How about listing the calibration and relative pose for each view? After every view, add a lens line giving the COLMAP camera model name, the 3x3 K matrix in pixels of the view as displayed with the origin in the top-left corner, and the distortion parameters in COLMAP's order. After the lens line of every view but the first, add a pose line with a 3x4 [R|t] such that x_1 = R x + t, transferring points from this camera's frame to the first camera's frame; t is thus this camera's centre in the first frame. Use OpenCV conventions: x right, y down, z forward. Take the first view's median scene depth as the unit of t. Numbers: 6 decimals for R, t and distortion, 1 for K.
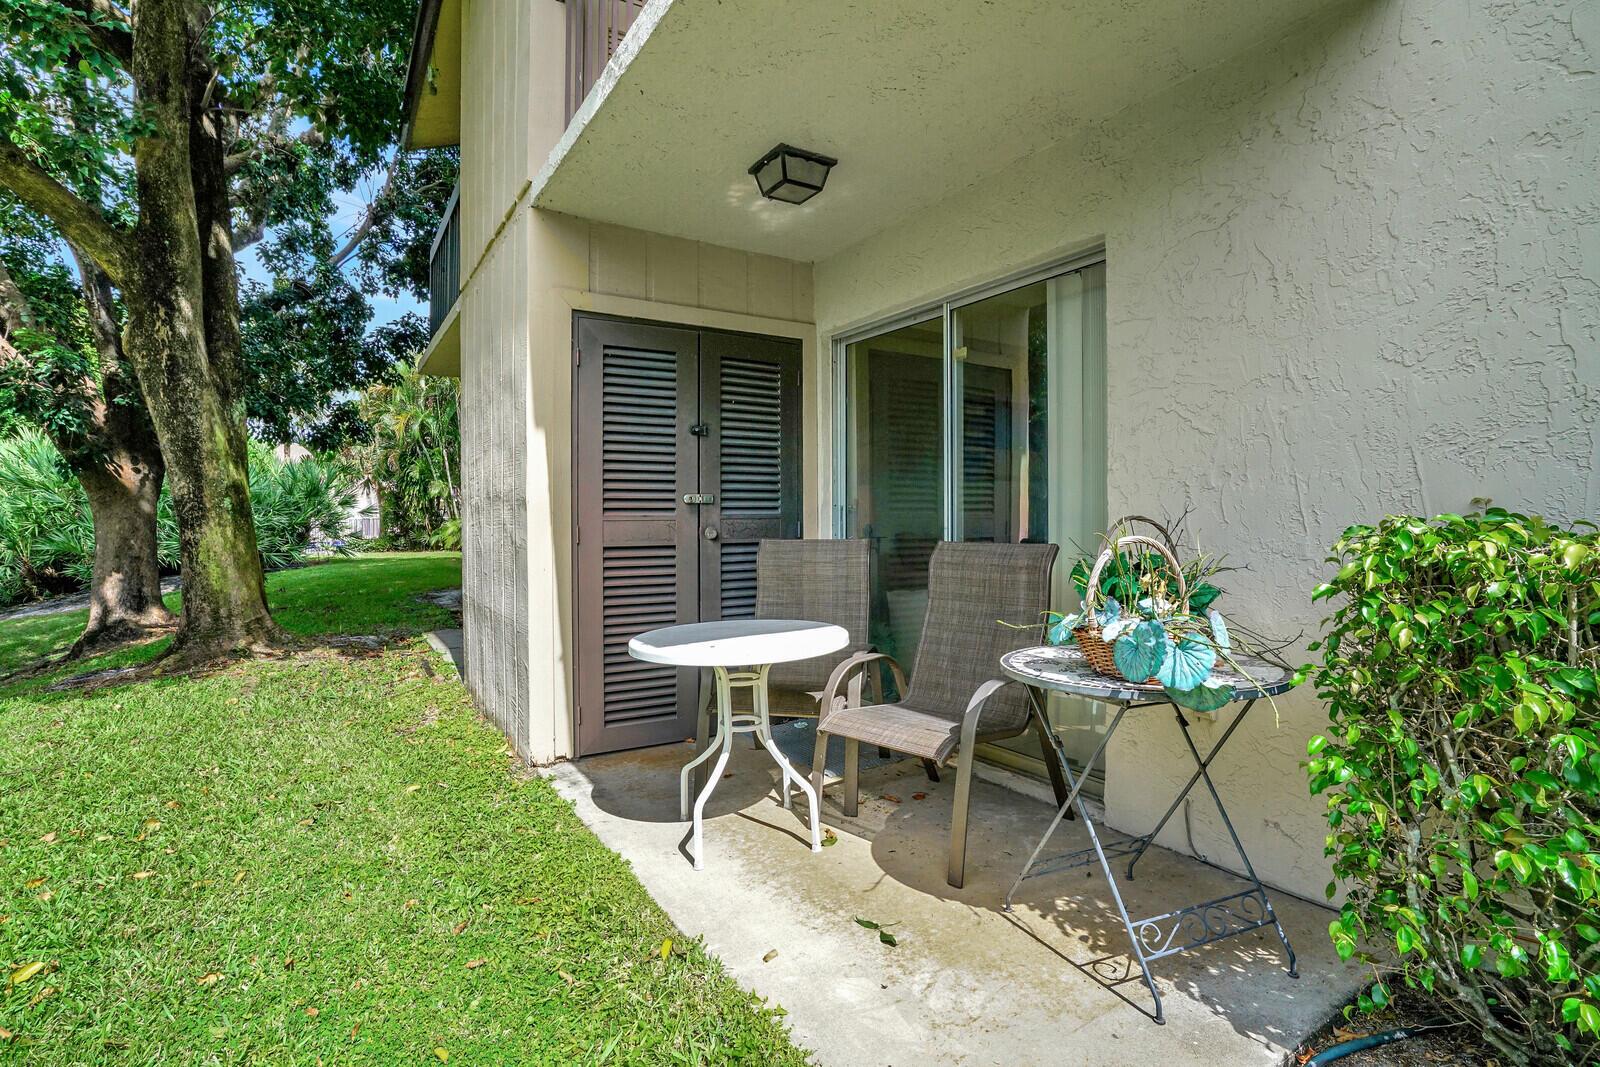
lens RADIAL K [[738.9, 0, 787.3], [0, 738.9, 511.0], [0, 0, 1]] dist [-0.044093, 0.017839]
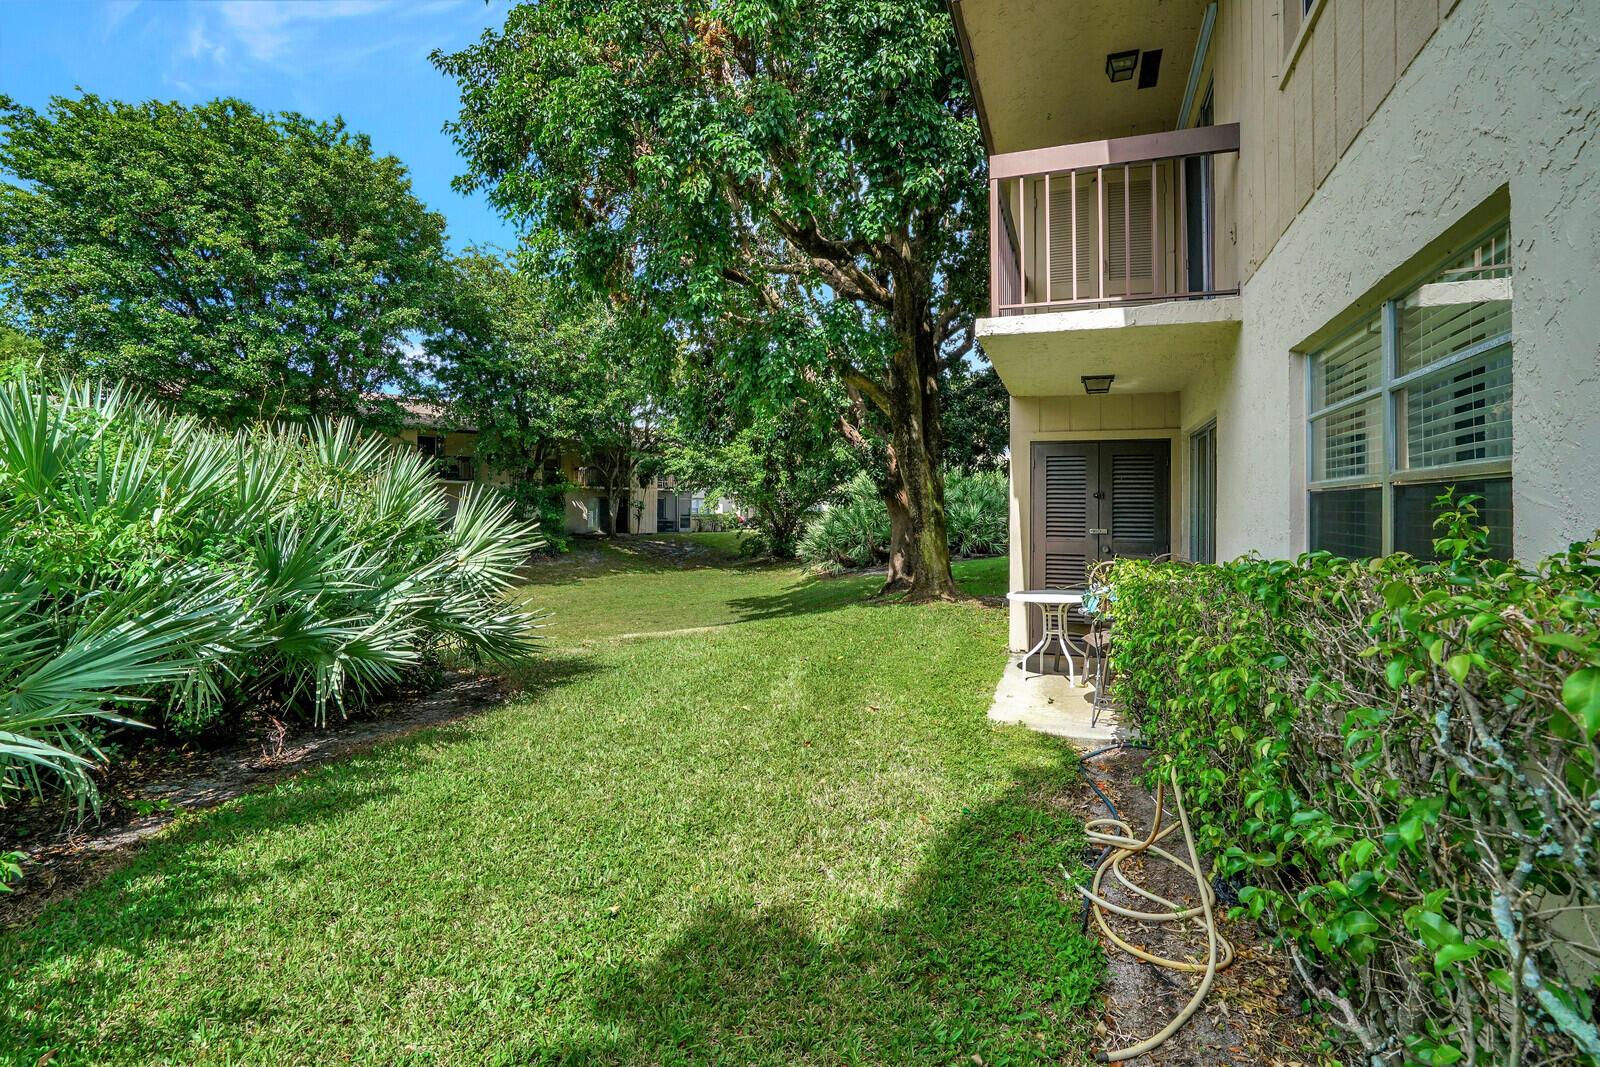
lens RADIAL K [[738.9, 0, 799.9], [0, 738.9, 523.9], [0, 0, 1]] dist [-0.044093, 0.017839]
pose [[0.605812, 0.026292, -0.795173, 0.606017], [-0.006385, 0.999582, 0.028186, -0.055737], [0.795582, -0.011999, 0.605727, -0.499572]]
